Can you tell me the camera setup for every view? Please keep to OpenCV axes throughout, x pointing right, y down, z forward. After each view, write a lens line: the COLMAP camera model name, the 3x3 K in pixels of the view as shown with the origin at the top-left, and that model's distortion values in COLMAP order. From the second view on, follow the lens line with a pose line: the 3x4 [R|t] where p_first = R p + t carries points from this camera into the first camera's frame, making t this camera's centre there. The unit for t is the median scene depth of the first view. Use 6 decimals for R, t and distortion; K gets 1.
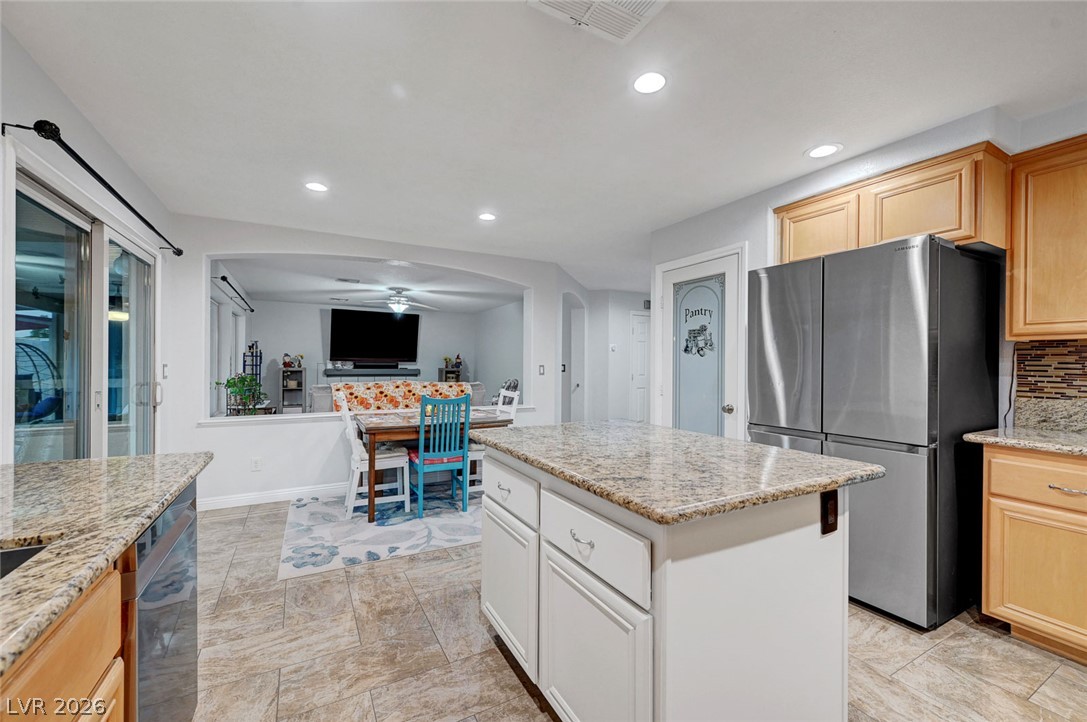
lens RADIAL K [[439.5, 0, 545.1], [0, 439.5, 364.2], [0, 0, 1]] dist [-0.000116, 0.000524]
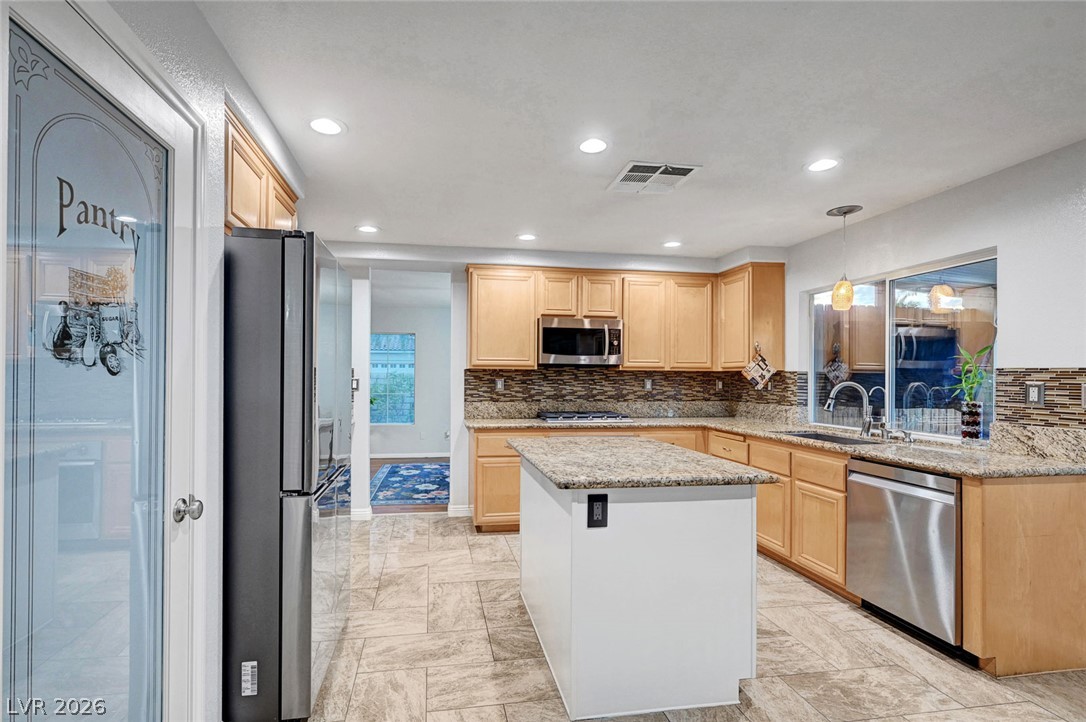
lens RADIAL K [[500.1, 0, 512.5], [0, 500.1, 375.7], [0, 0, 1]] dist [-0.001206, -0.000292]
pose [[-0.940367, -0.012660, 0.339926, -0.005724], [-0.012304, 0.999919, 0.003204, -0.013948], [-0.339939, -0.001170, -0.940447, 0.786058]]
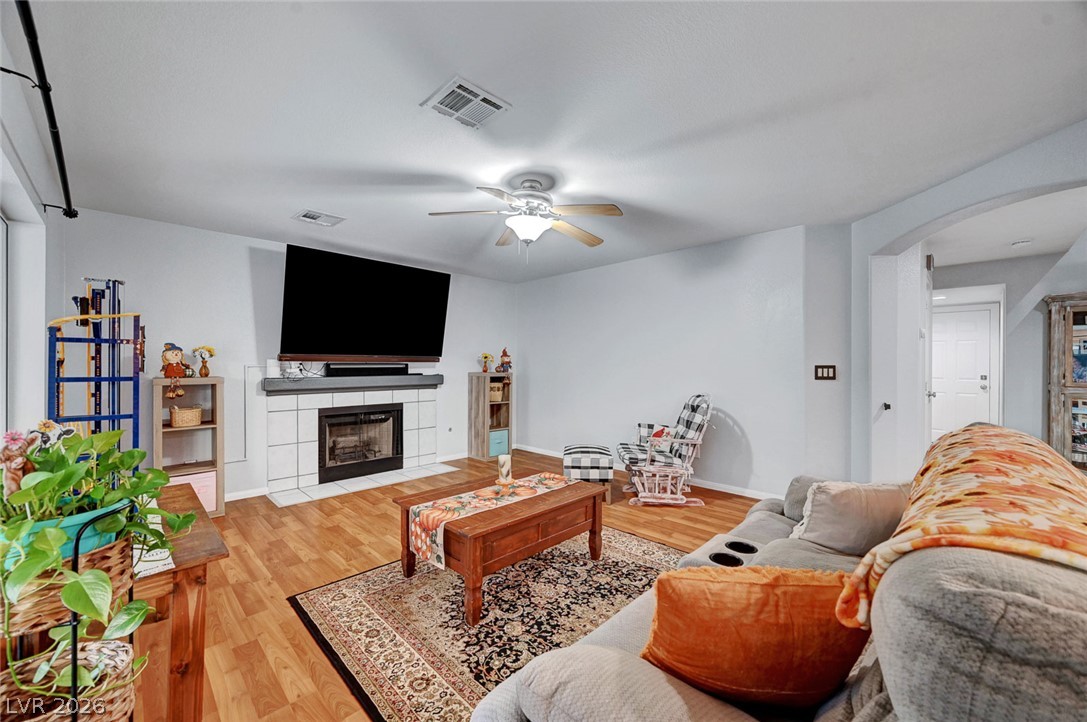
lens RADIAL K [[427.1, 0, 543.5], [0, 427.1, 364.8], [0, 0, 1]] dist [0.000540, 0.000291]
pose [[0.960464, -0.006403, 0.278330, -0.575235], [0.005382, 0.999976, 0.004433, -0.006277], [-0.278352, -0.002760, 0.960475, 0.819926]]
